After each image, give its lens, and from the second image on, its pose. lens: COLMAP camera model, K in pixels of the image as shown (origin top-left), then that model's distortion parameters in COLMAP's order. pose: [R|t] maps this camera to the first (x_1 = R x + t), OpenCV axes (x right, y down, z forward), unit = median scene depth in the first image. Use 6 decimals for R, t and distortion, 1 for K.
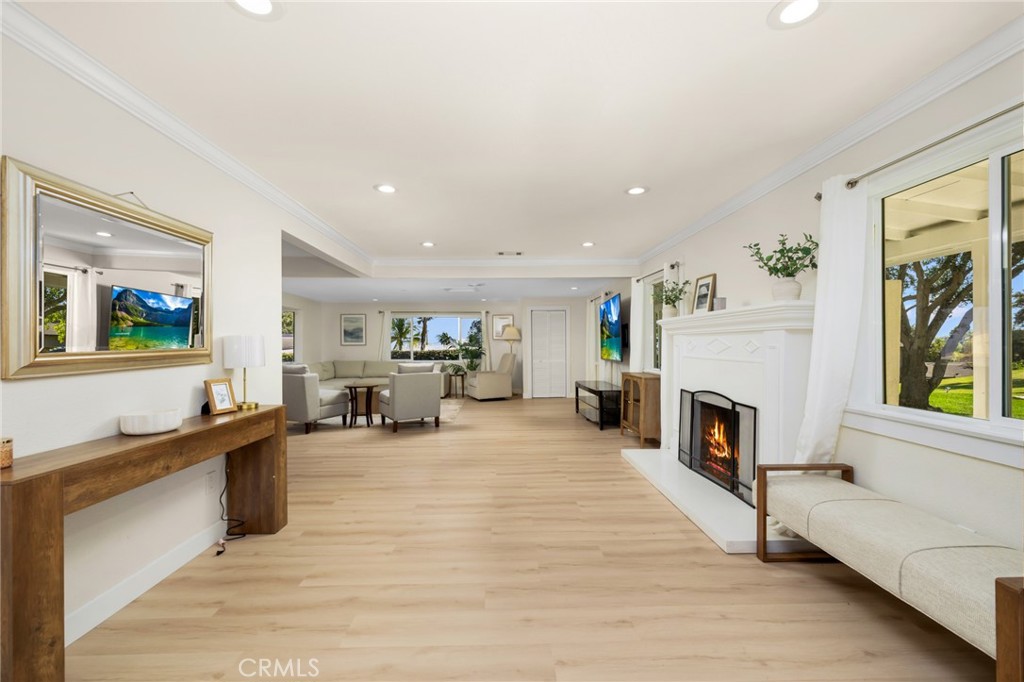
lens RADIAL K [[431.0, 0, 511.1], [0, 431.0, 342.9], [0, 0, 1]] dist [-0.001492, -0.000277]
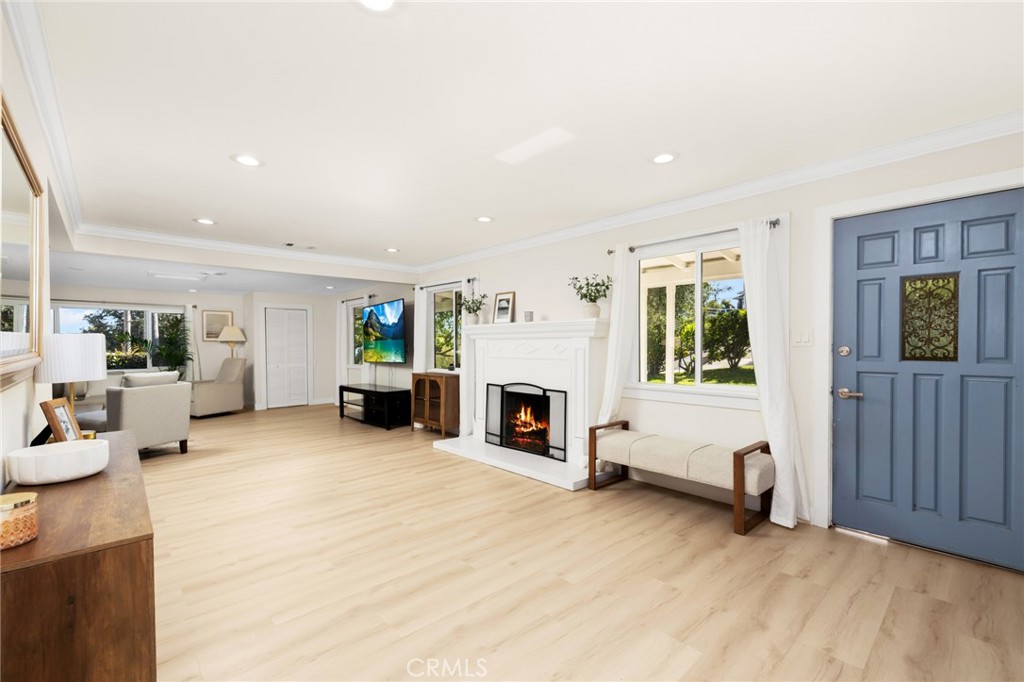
lens RADIAL K [[445.2, 0, 510.1], [0, 445.2, 350.9], [0, 0, 1]] dist [-0.000747, -0.000163]
pose [[0.755024, -0.007055, 0.655659, -0.405356], [-0.001007, 0.999928, 0.011920, -0.000501], [-0.655696, -0.009660, 0.754963, 0.008405]]
